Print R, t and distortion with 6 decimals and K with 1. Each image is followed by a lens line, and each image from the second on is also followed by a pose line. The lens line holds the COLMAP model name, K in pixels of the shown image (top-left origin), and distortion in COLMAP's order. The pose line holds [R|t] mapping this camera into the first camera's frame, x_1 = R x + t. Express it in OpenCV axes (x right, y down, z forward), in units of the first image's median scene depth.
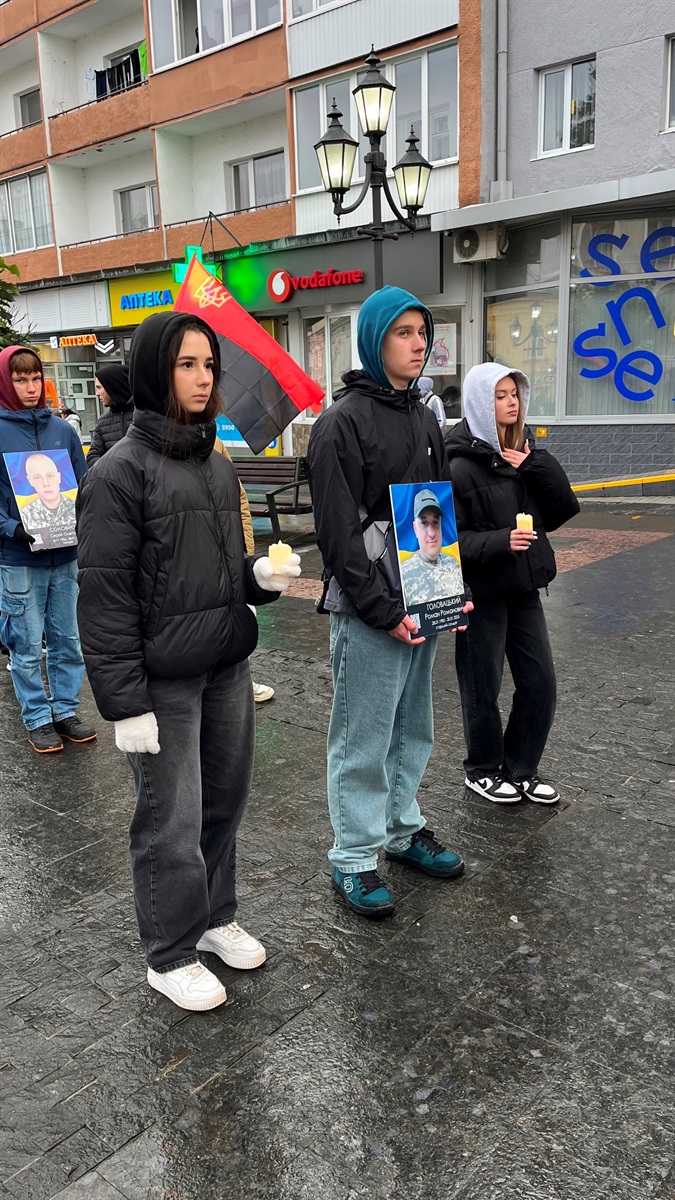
lens RADIAL K [[920.8, 0, 337.5], [0, 920.8, 600.0], [0, 0, 1]] dist [0.087525, -0.121105]
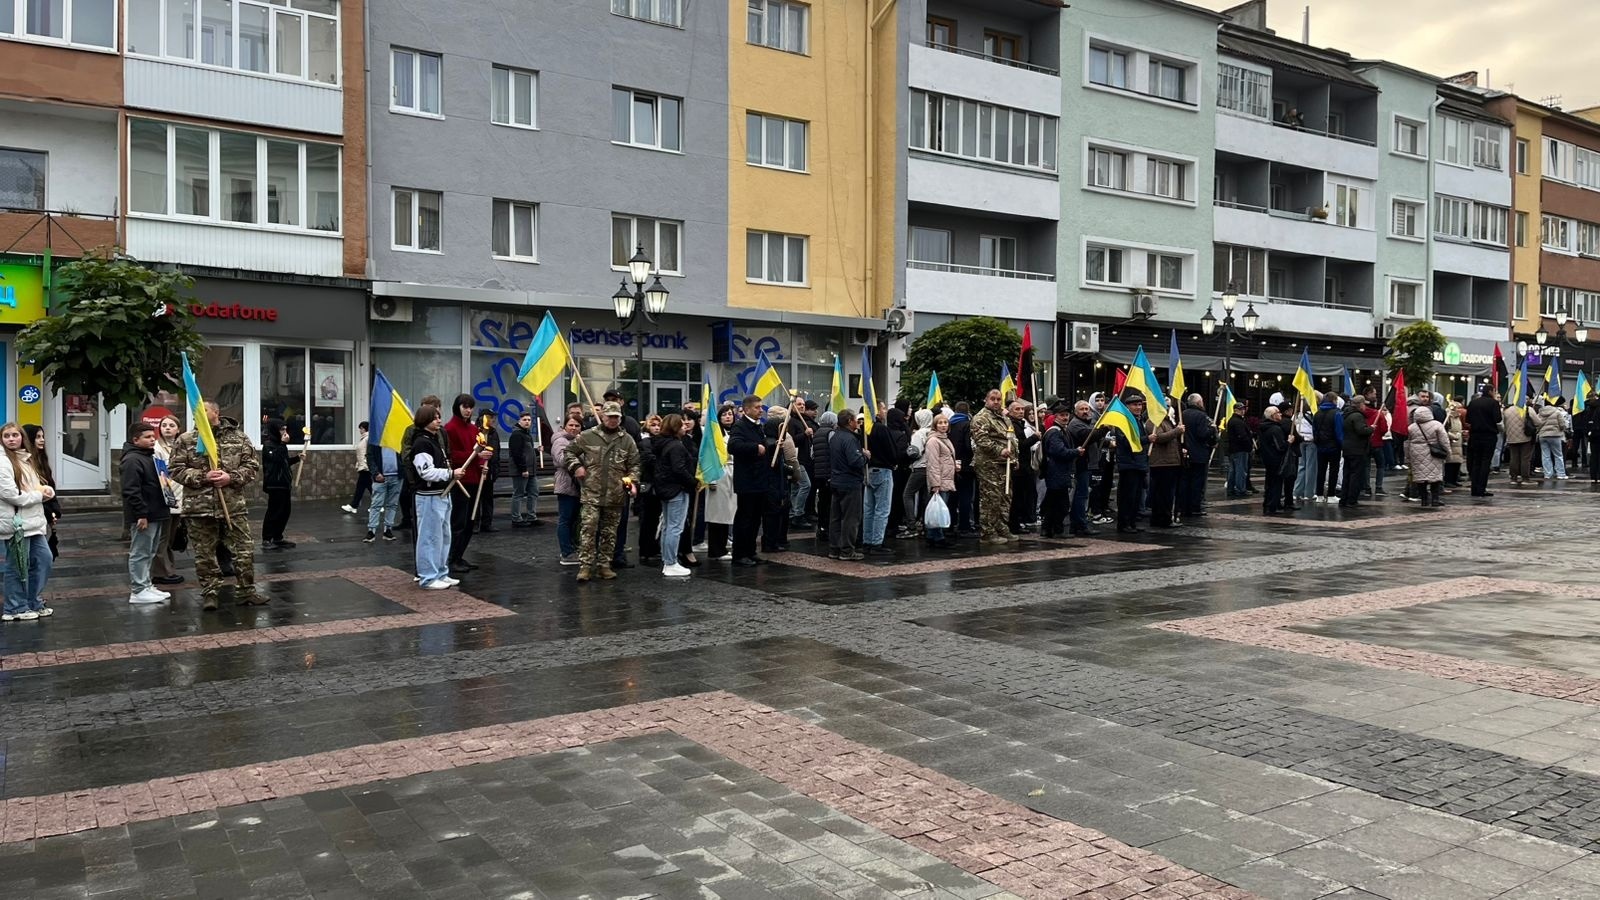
lens RADIAL K [[1227.7, 0, 800.0], [0, 1227.7, 450.0], [0, 0, 1]] dist [0.087525, -0.121105]
pose [[0.250388, 0.026051, 0.967795, -1.366722], [0.212397, 0.973807, -0.081164, 0.060741], [-0.944560, 0.225879, 0.238297, 0.123737]]
